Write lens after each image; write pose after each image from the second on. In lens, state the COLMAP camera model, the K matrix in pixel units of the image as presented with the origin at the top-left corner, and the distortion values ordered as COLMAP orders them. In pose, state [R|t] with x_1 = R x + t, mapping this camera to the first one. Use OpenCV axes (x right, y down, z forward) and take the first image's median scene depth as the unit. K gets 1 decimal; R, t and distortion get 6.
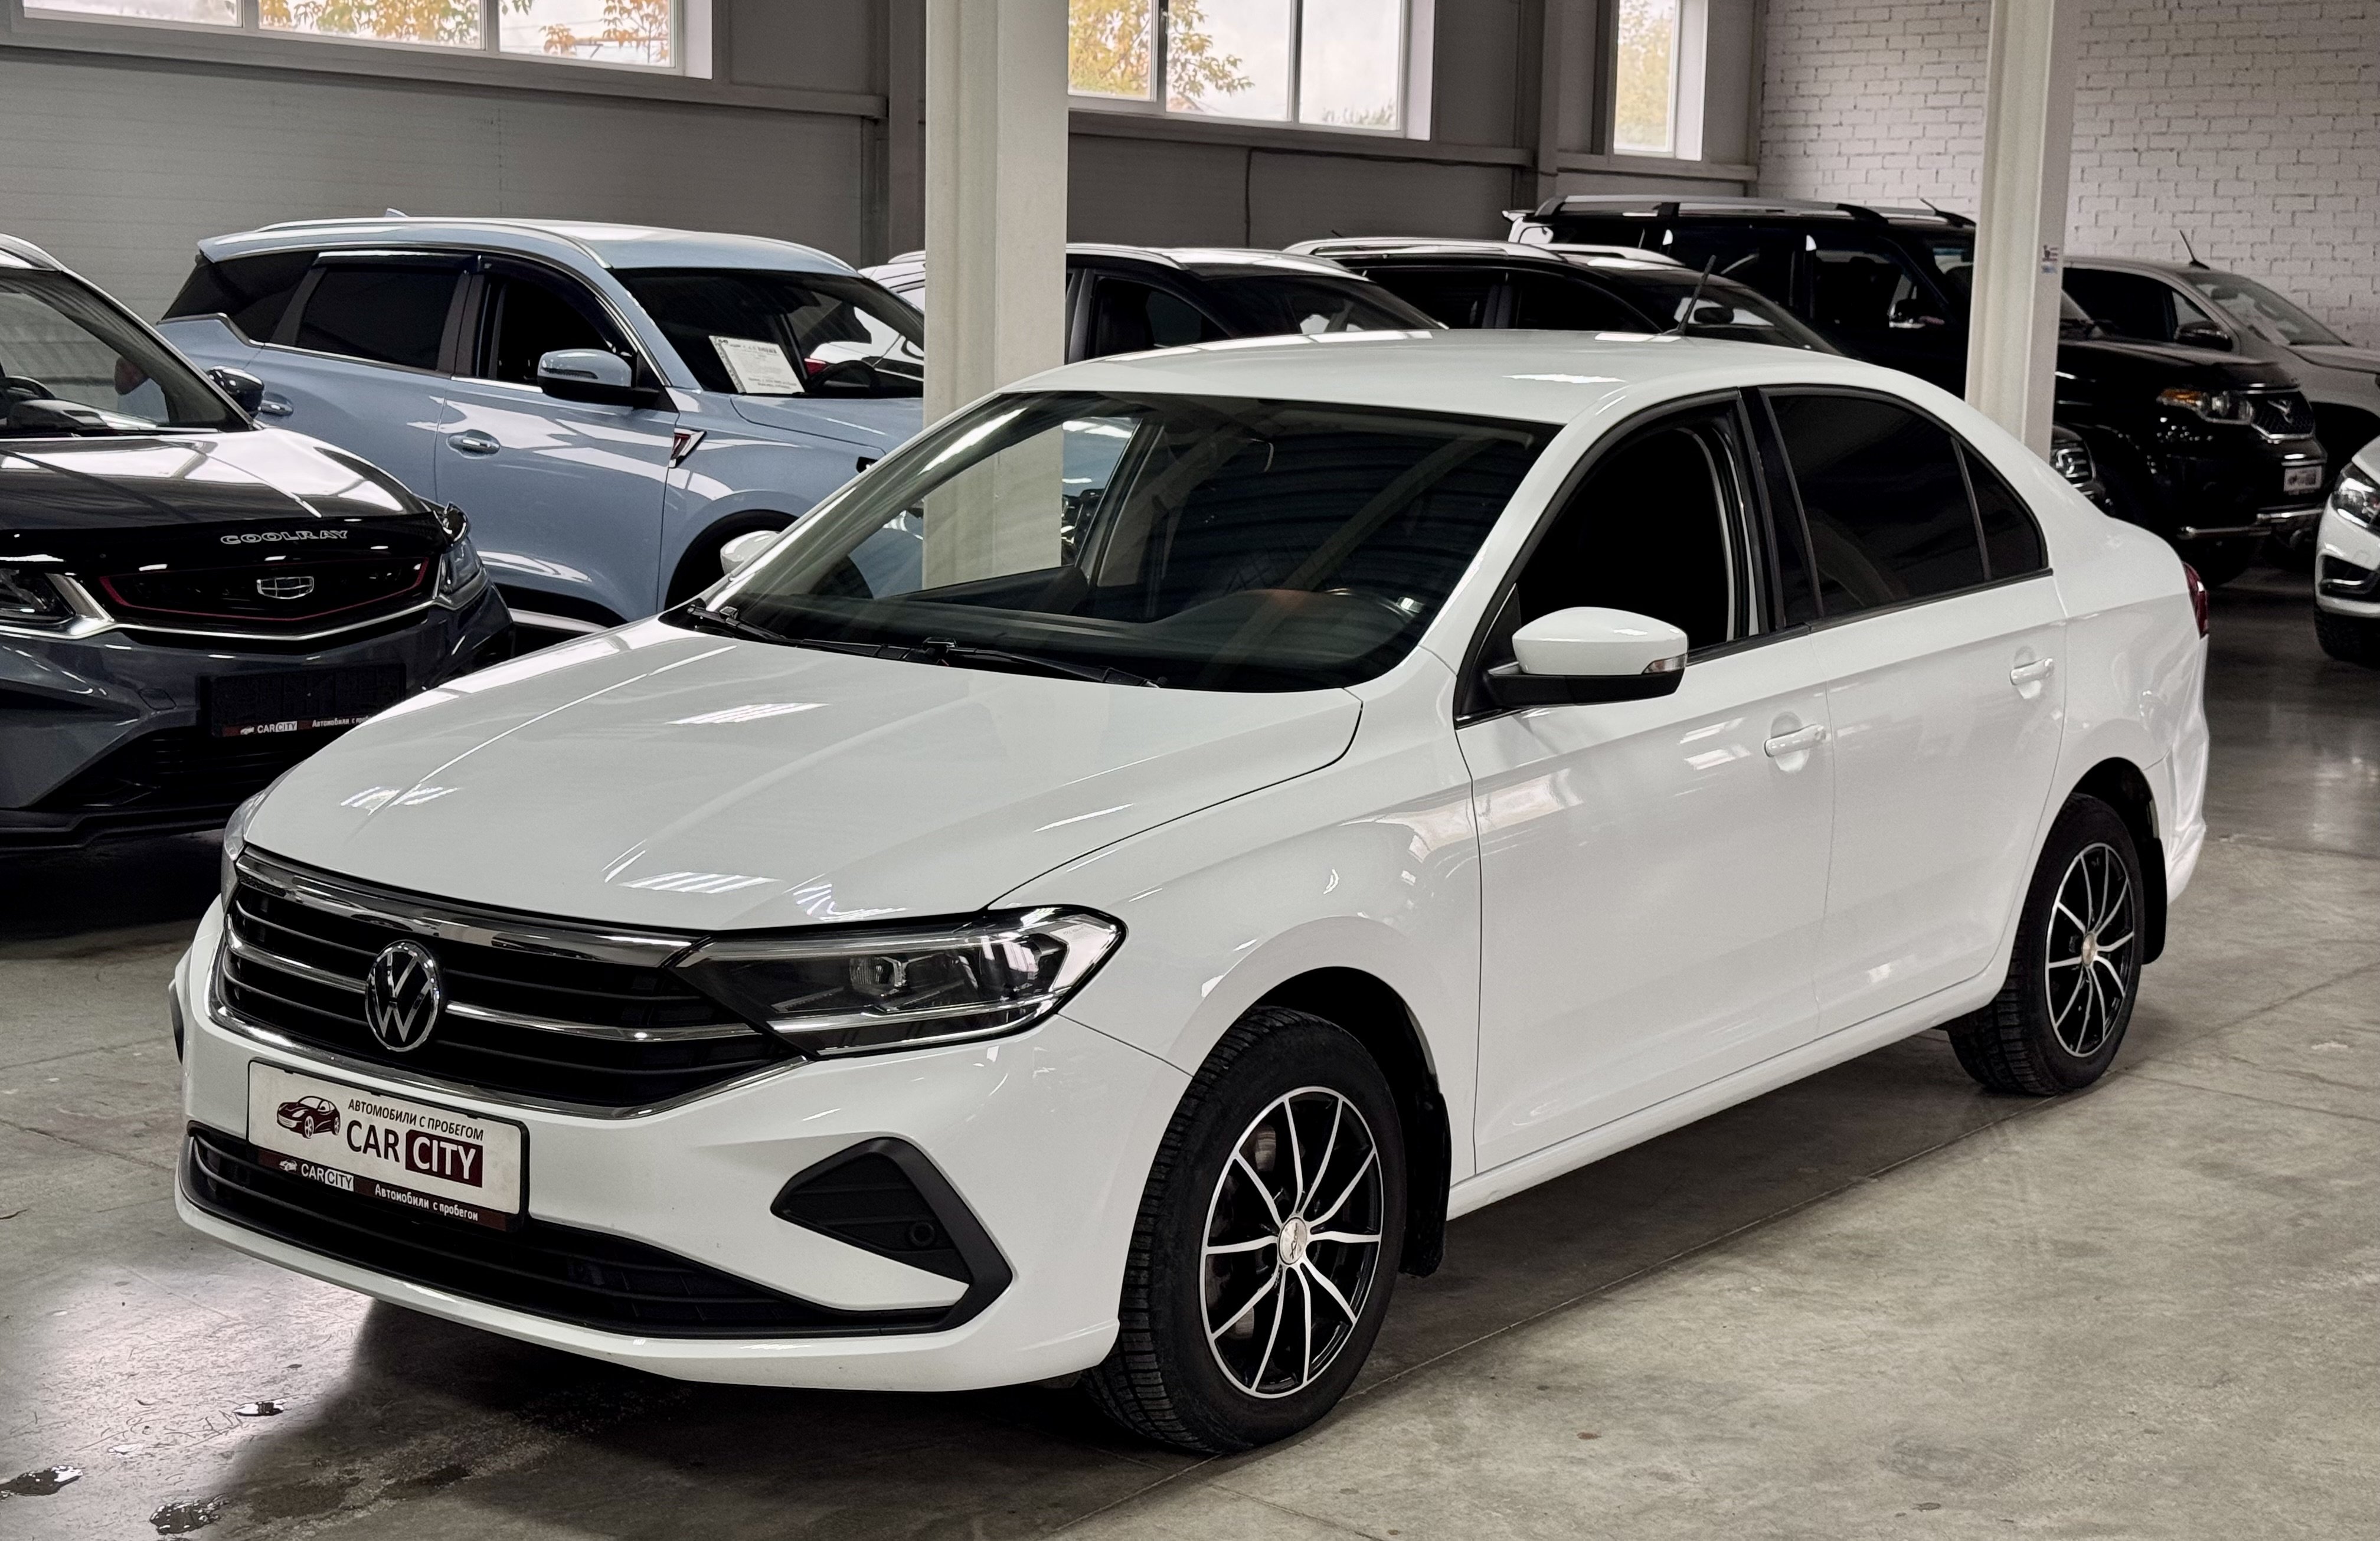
lens RADIAL K [[3268.1, 0, 1190.0], [0, 3268.1, 770.5], [0, 0, 1]] dist [0.332331, -0.872472]
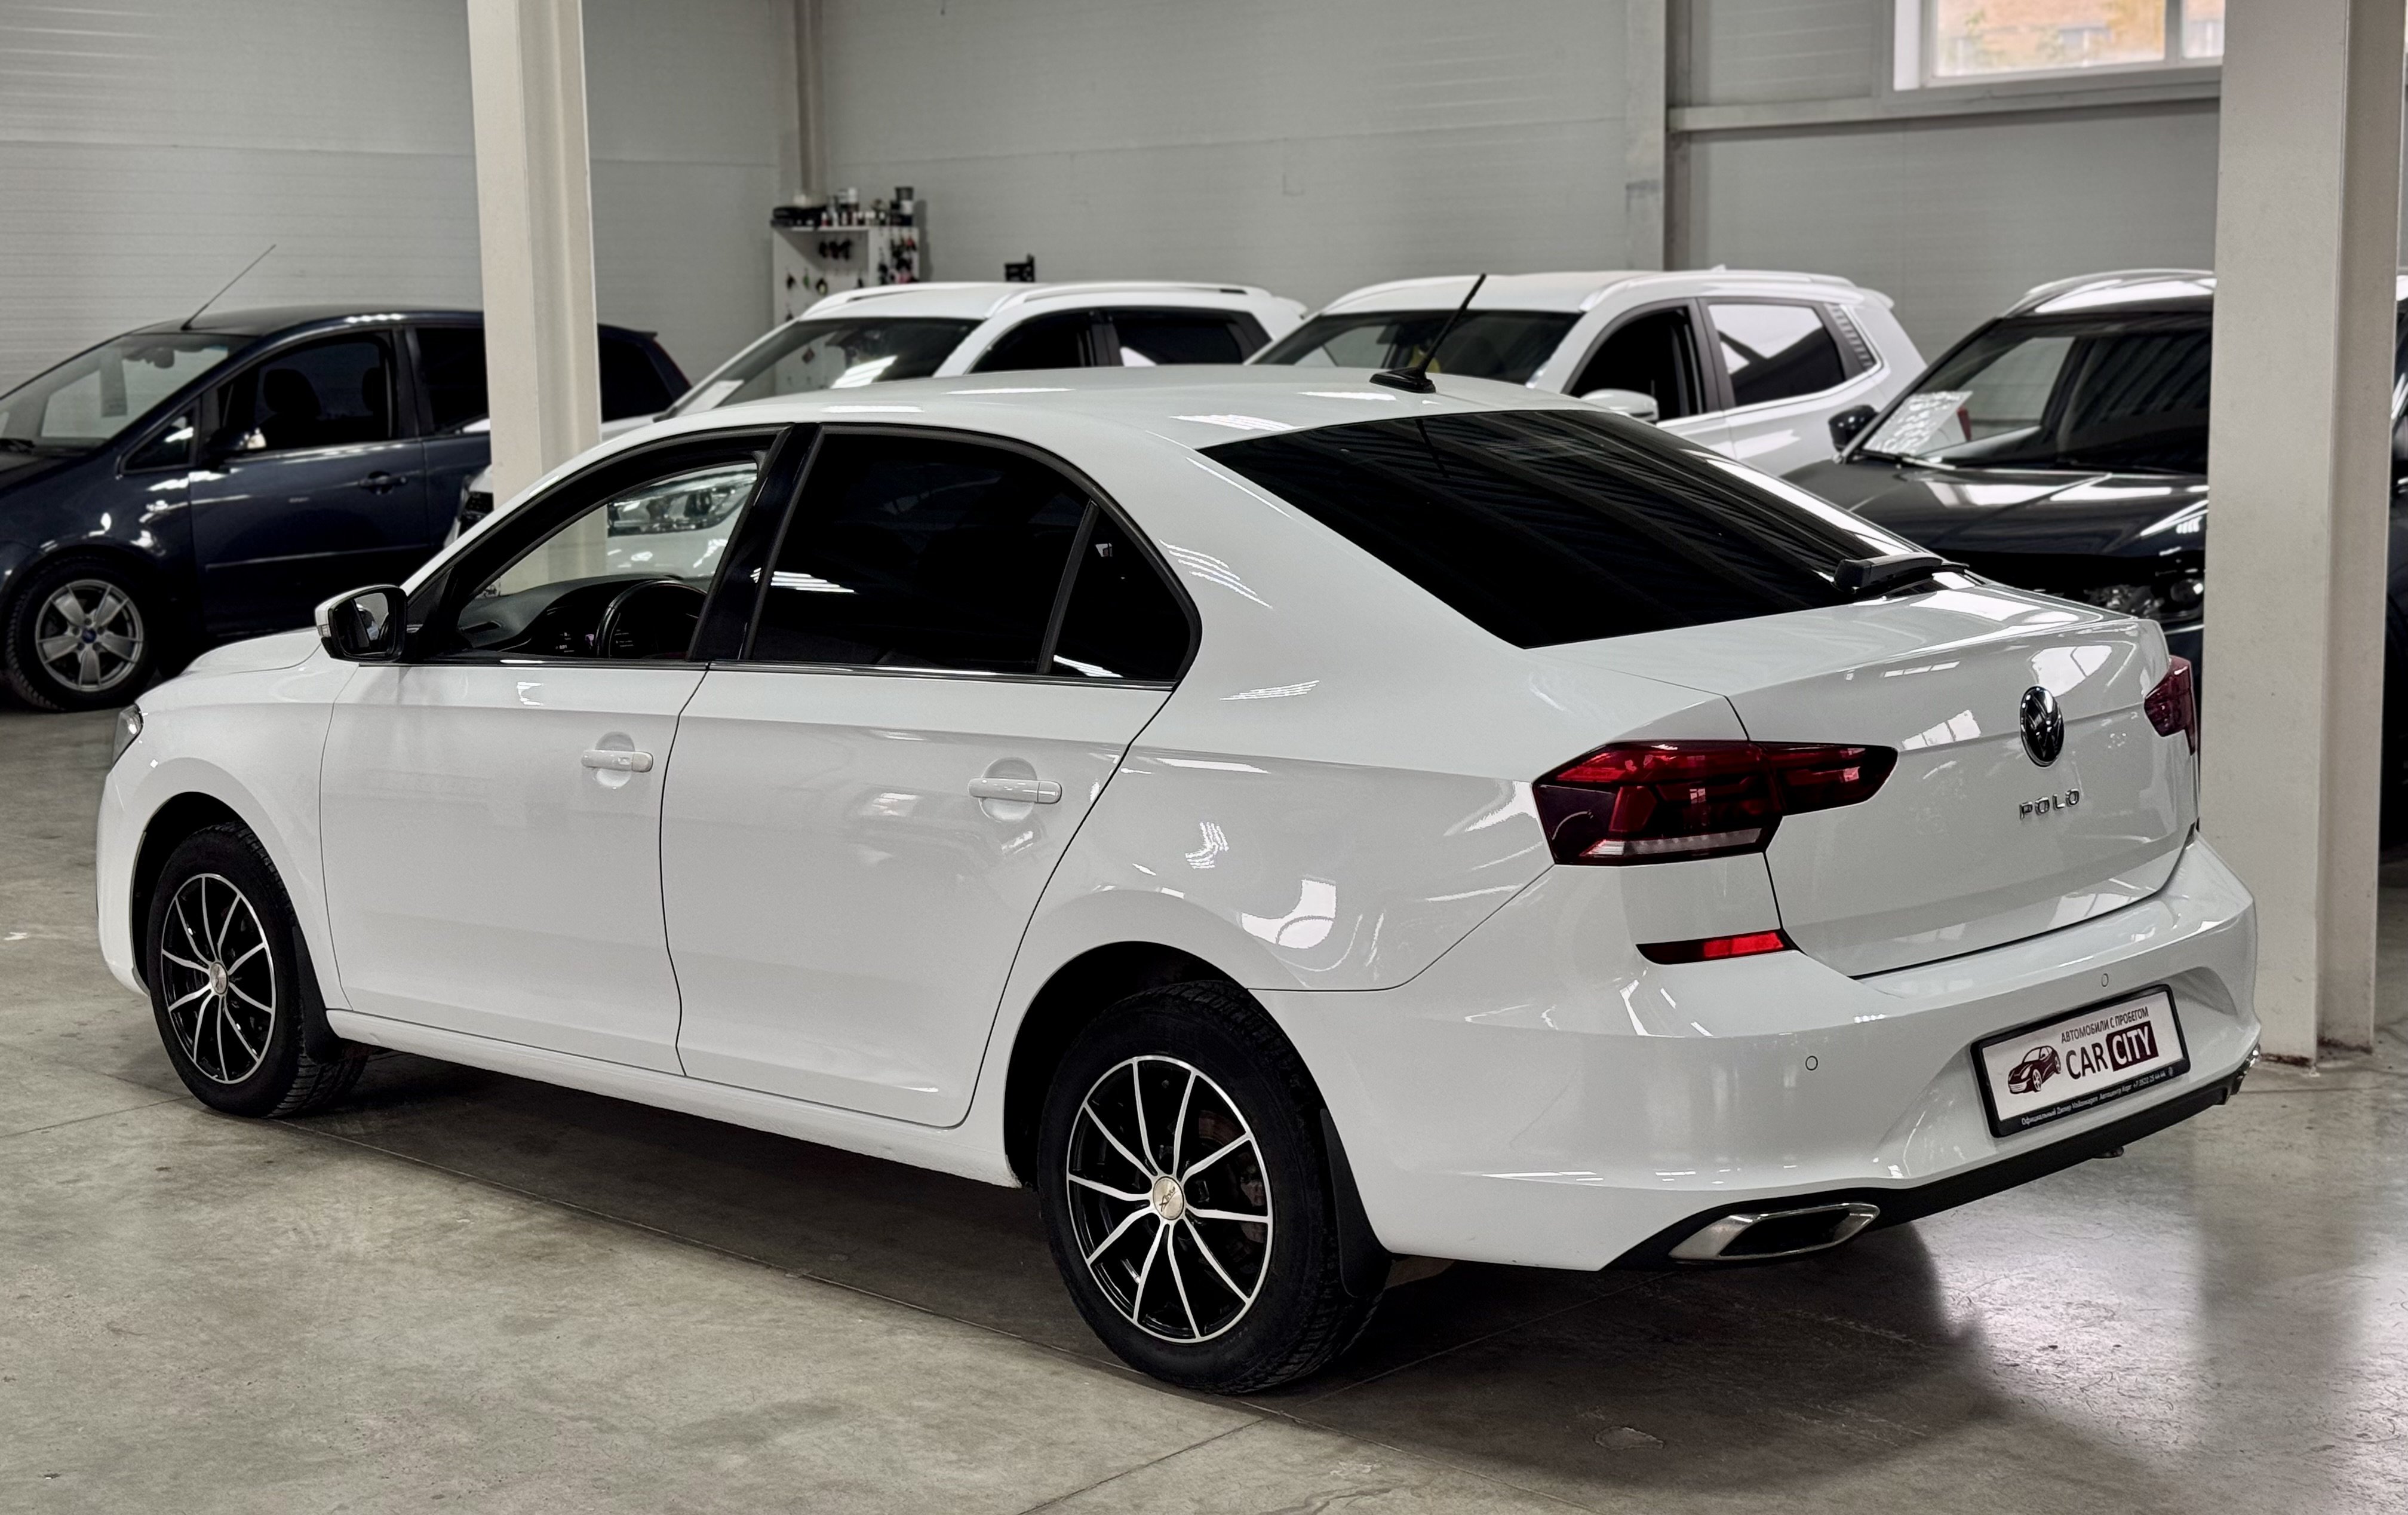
lens RADIAL K [[3314.4, 0, 1204.0], [0, 3314.4, 757.5], [0, 0, 1]] dist [0.157417, -0.038728]
pose [[-0.103551, 0.114924, -0.987962, 1.258363], [-0.134671, 0.982535, 0.128408, -0.177364], [0.985465, 0.146346, -0.086265, 1.340004]]
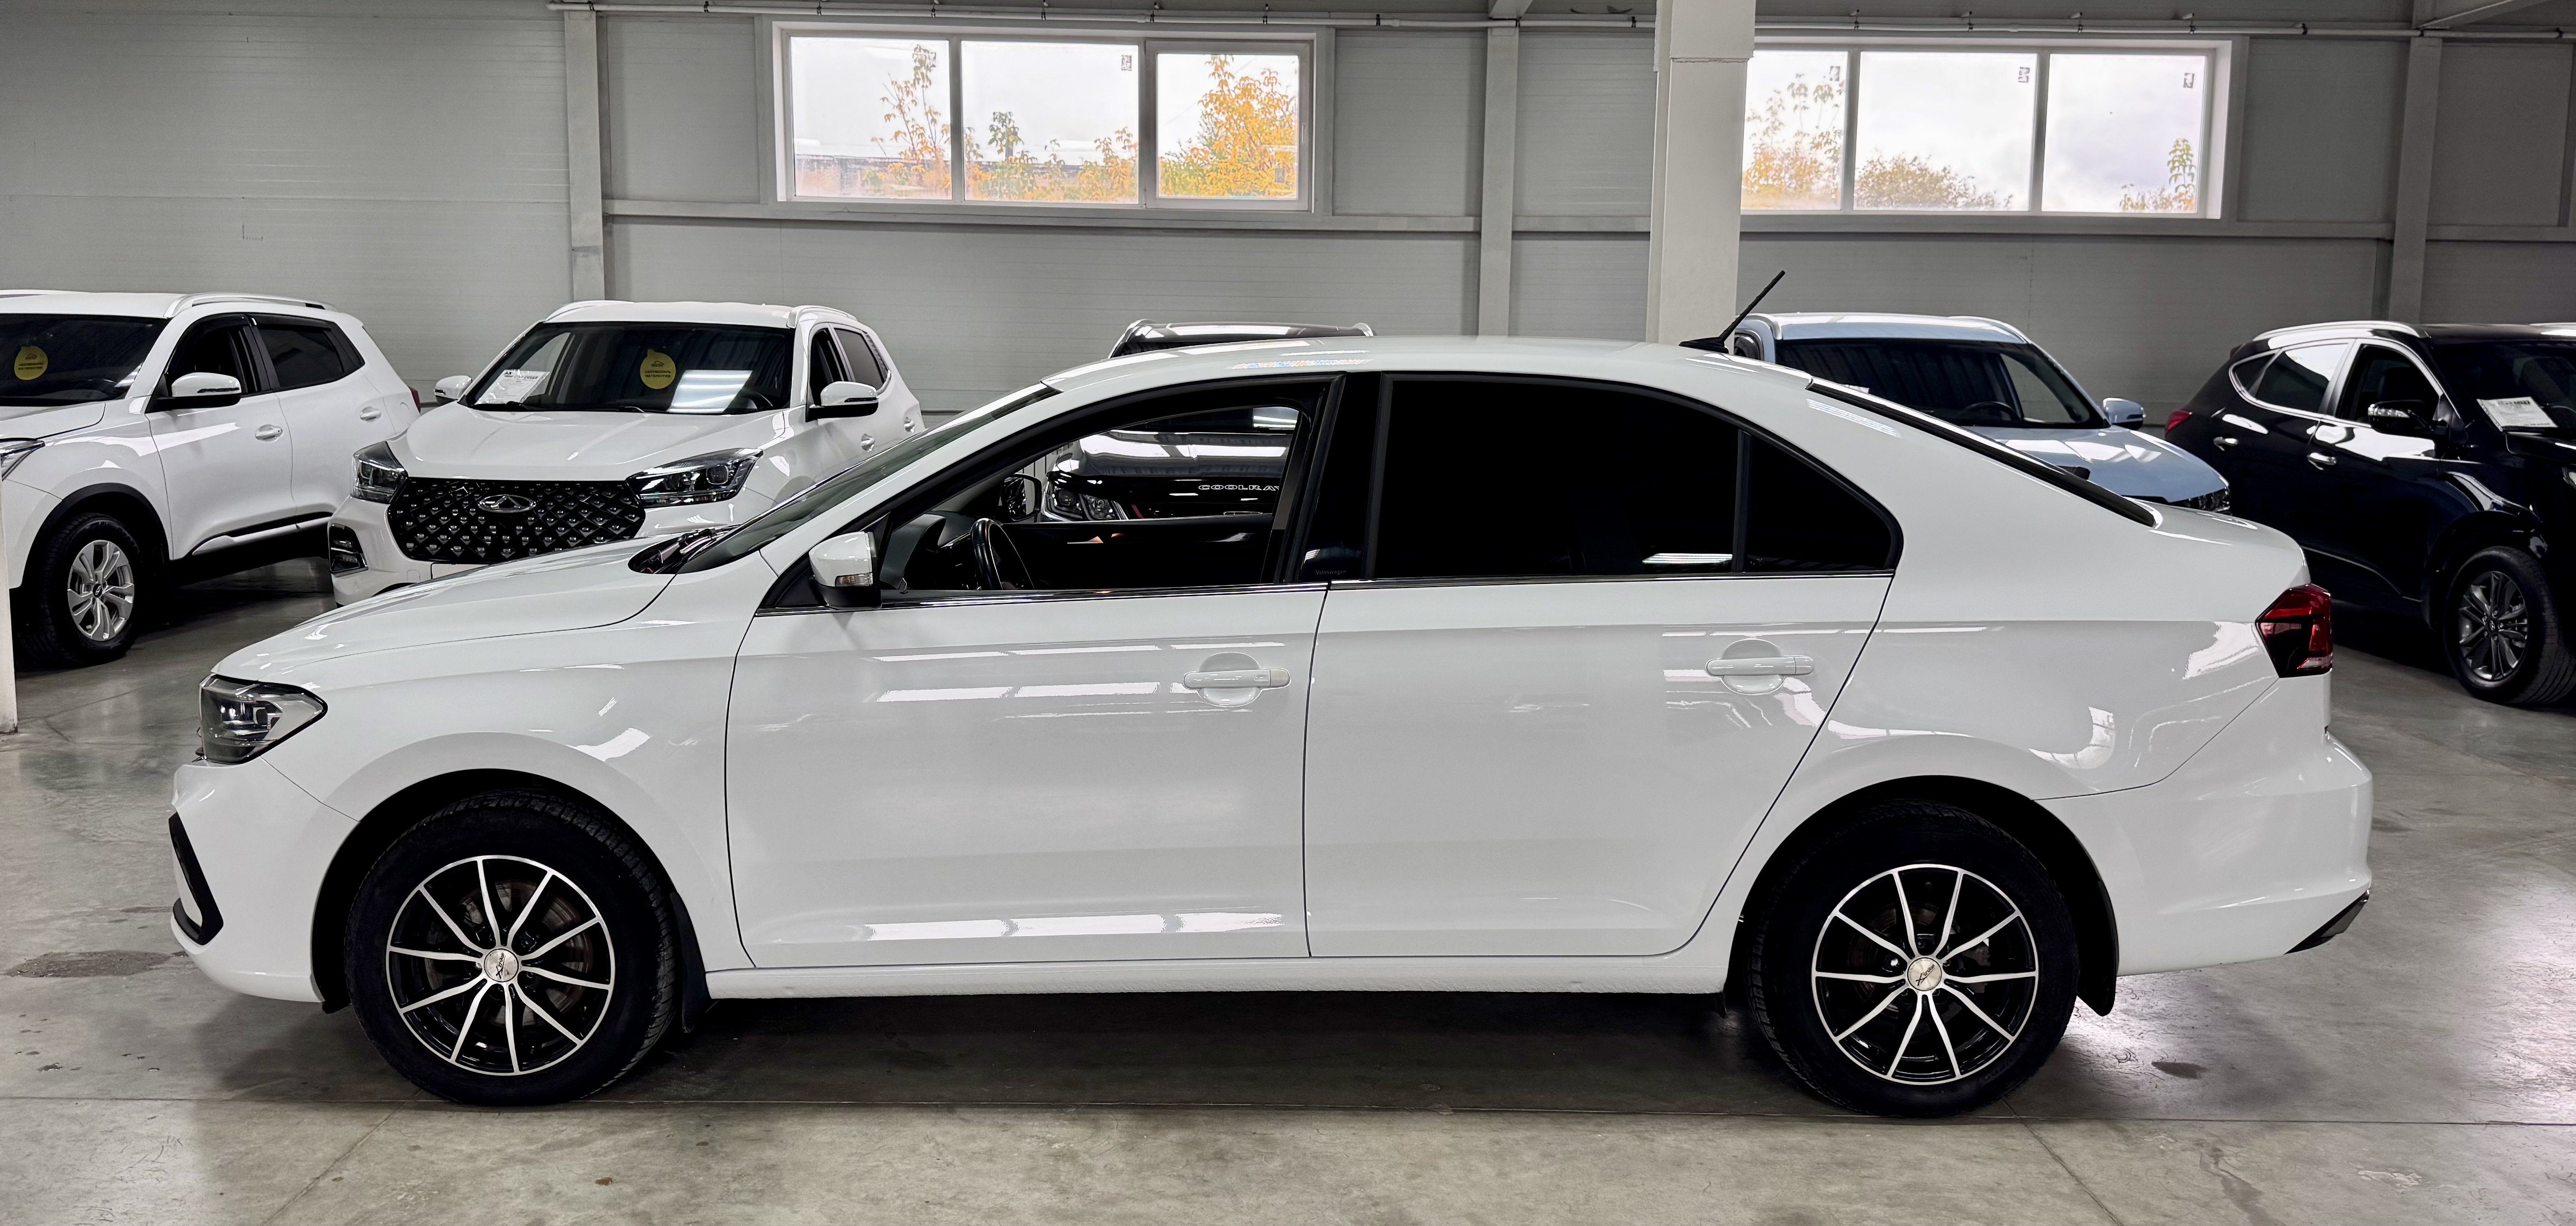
lens RADIAL K [[1784.2, 0, 1288.0], [0, 1784.2, 613.0], [0, 0, 1]] dist [0.085650, -0.128807]
pose [[0.617692, 0.096106, -0.780525, 0.695145], [-0.116753, 0.992713, 0.029836, -0.053820], [0.777705, 0.072699, 0.624412, 0.672310]]
